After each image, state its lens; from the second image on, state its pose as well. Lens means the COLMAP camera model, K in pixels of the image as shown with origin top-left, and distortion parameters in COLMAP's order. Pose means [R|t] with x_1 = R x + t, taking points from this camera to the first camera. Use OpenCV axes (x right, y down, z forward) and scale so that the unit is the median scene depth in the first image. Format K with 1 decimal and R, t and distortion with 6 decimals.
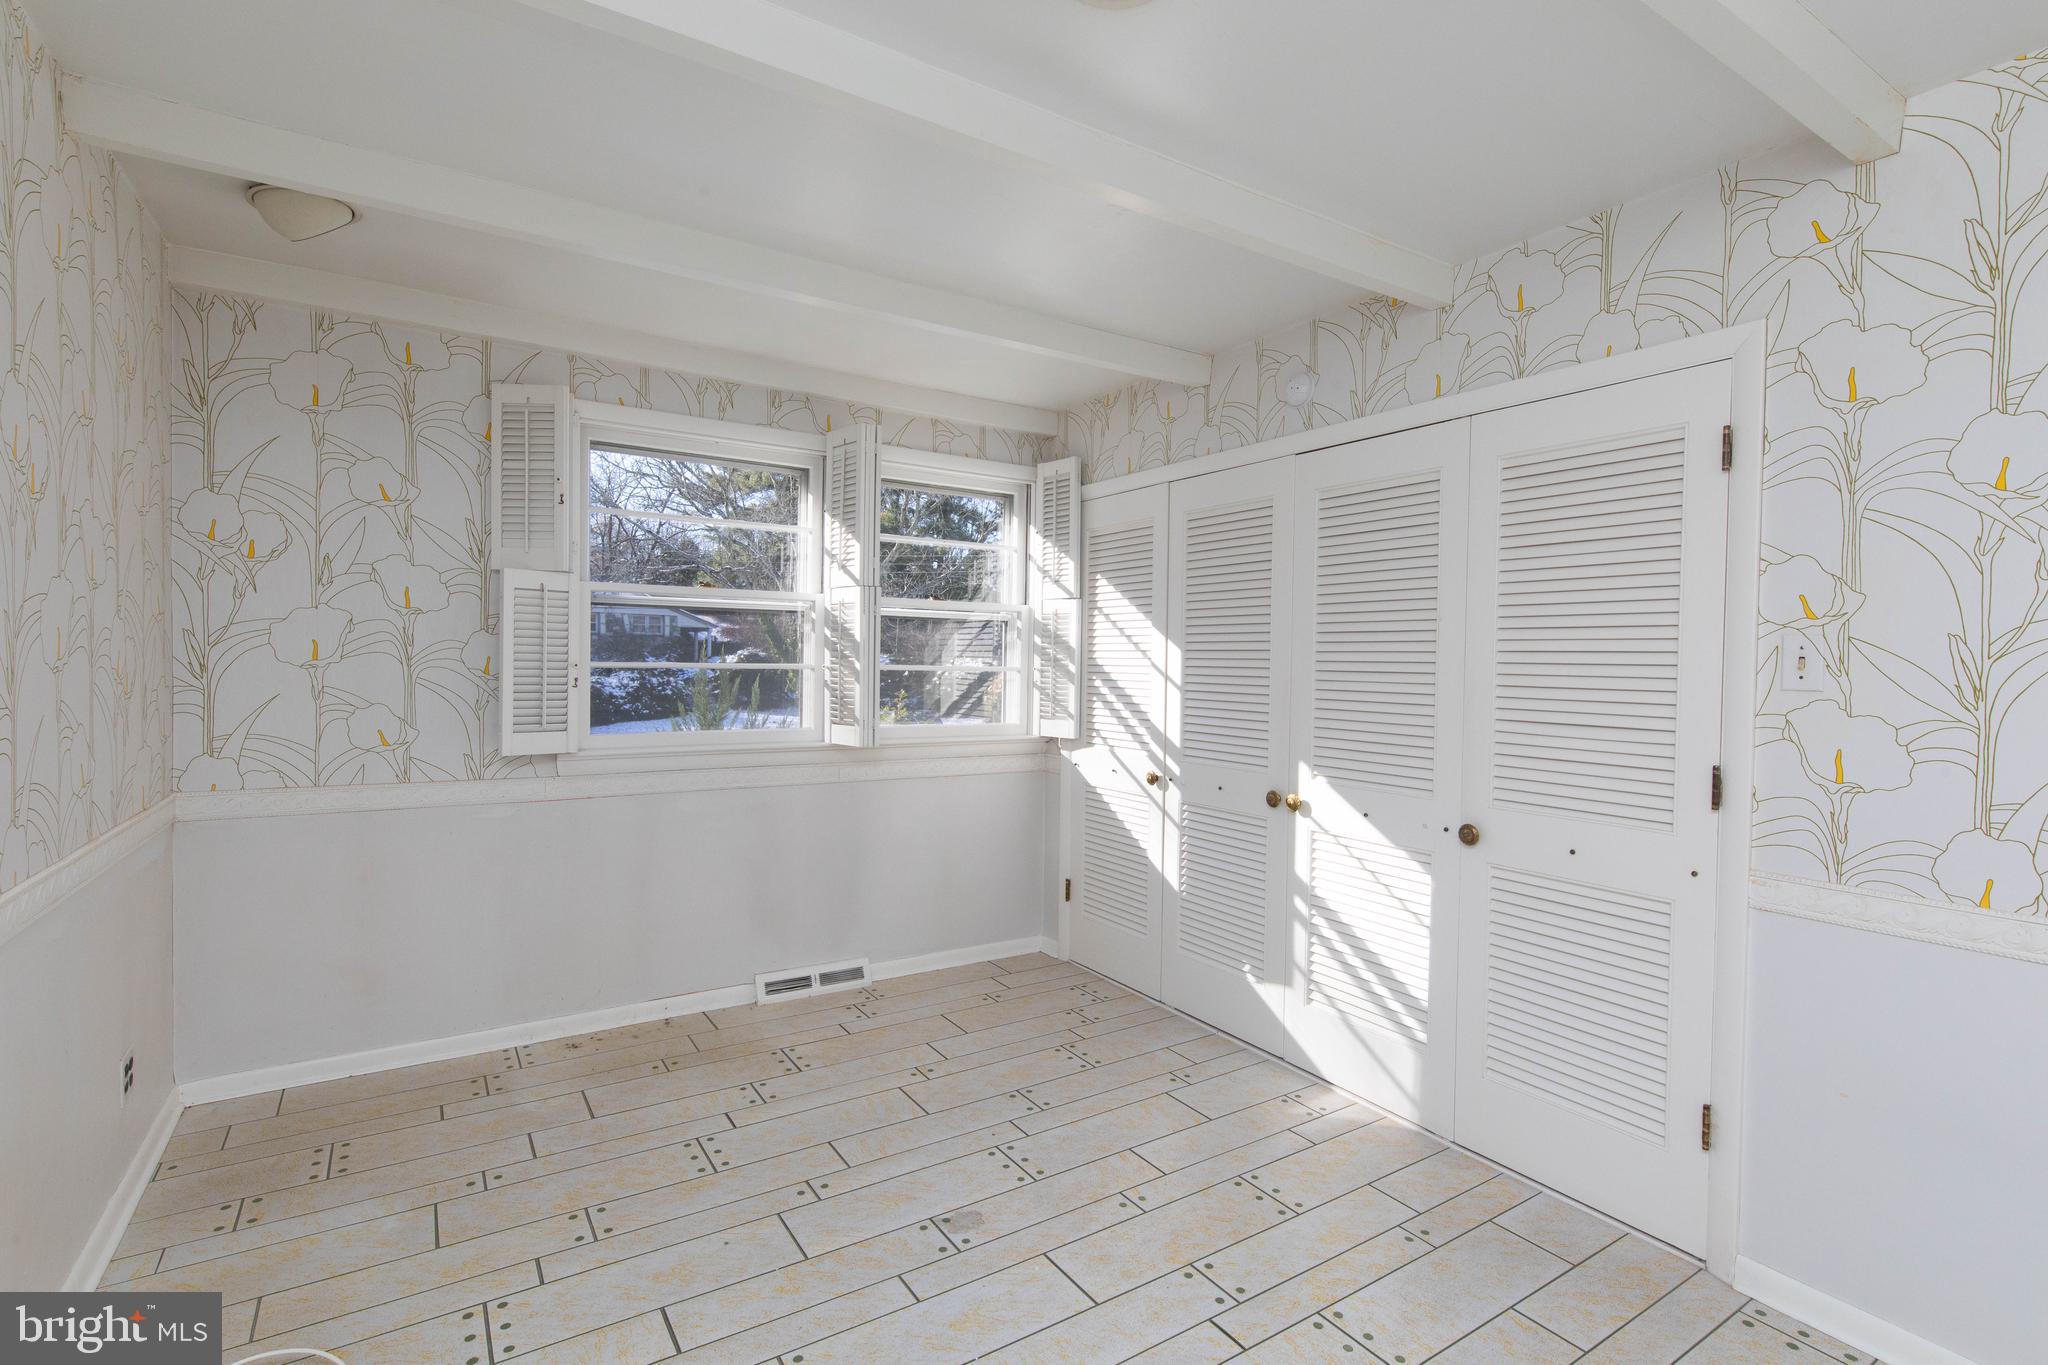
lens RADIAL K [[963.5, 0, 1028.4], [0, 963.5, 675.8], [0, 0, 1]] dist [0.006350, 0.000710]
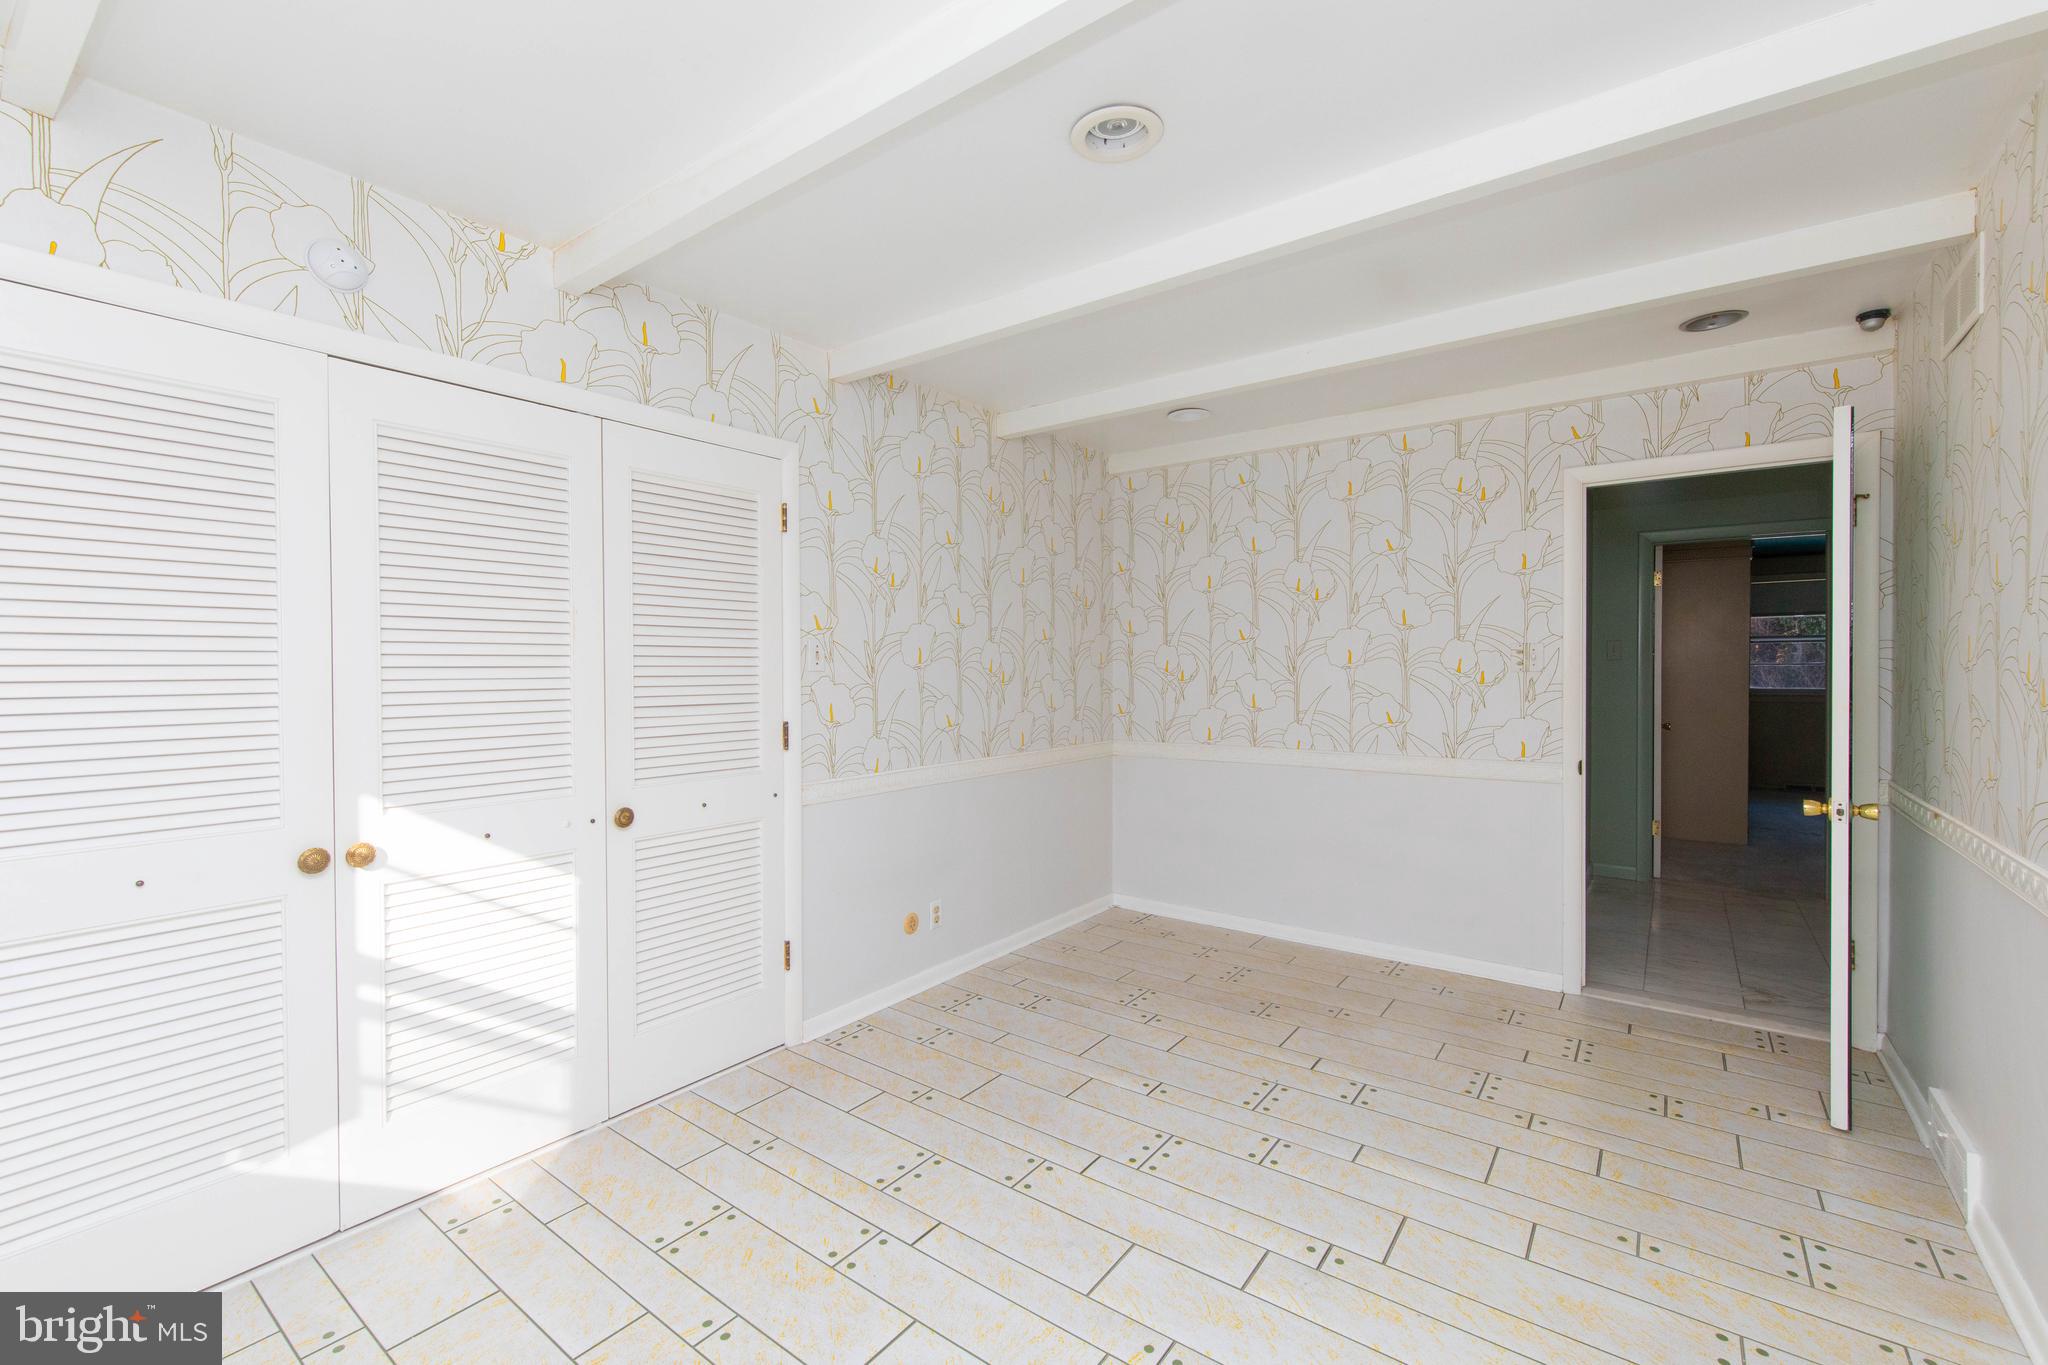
lens RADIAL K [[868.5, 0, 1027.3], [0, 868.5, 672.3], [0, 0, 1]] dist [0.023527, -0.000175]
pose [[-0.340864, -0.023383, 0.939822, -0.568505], [0.012339, 0.999493, 0.029343, -0.017590], [-0.940032, 0.021598, -0.340403, 0.862547]]
